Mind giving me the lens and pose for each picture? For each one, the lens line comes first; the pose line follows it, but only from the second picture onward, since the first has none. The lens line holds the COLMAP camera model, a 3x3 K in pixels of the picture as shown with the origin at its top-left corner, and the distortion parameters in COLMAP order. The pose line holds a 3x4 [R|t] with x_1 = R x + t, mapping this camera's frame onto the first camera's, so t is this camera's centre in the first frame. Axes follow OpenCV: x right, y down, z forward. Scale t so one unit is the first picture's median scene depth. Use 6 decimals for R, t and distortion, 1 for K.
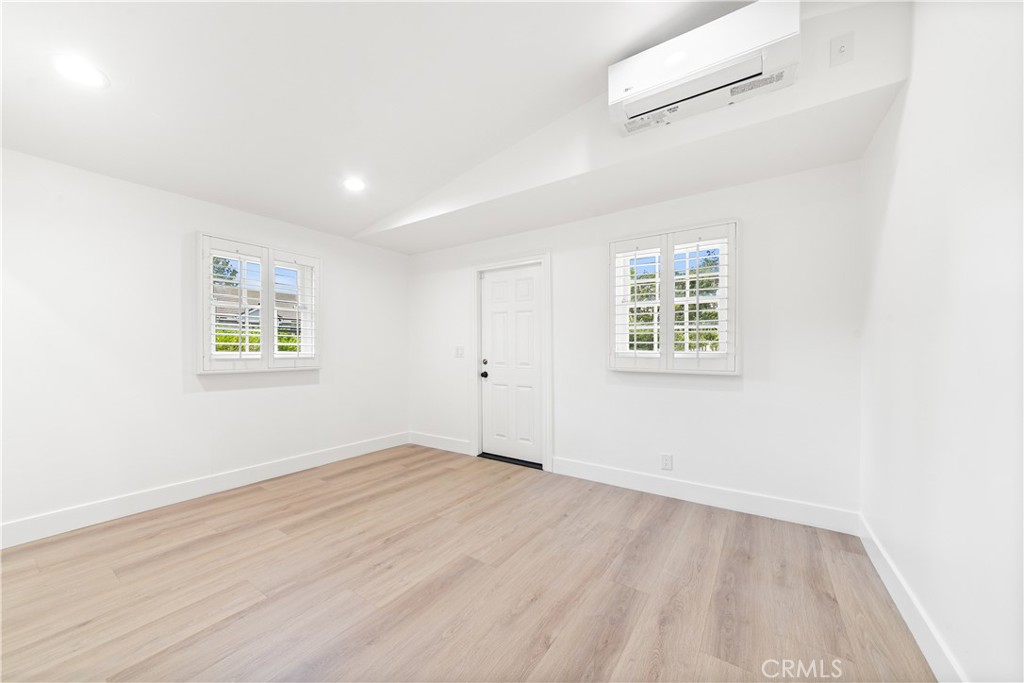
lens RADIAL K [[365.3, 0, 506.6], [0, 365.3, 342.0], [0, 0, 1]] dist [-0.000218, -0.000057]
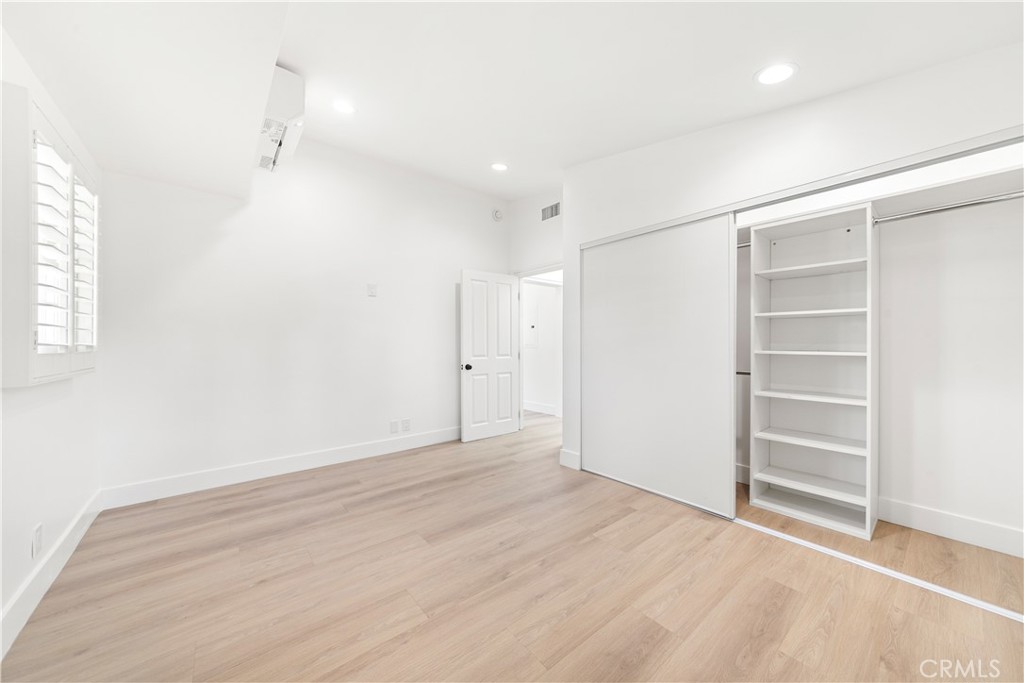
lens RADIAL K [[365.3, 0, 513.8], [0, 365.3, 346.4], [0, 0, 1]] dist [-0.000218, -0.000057]
pose [[-0.961945, -0.002204, 0.273235, -0.636549], [-0.006548, 0.999866, -0.014987, 0.043794], [-0.273165, -0.016205, -0.961831, 2.002022]]
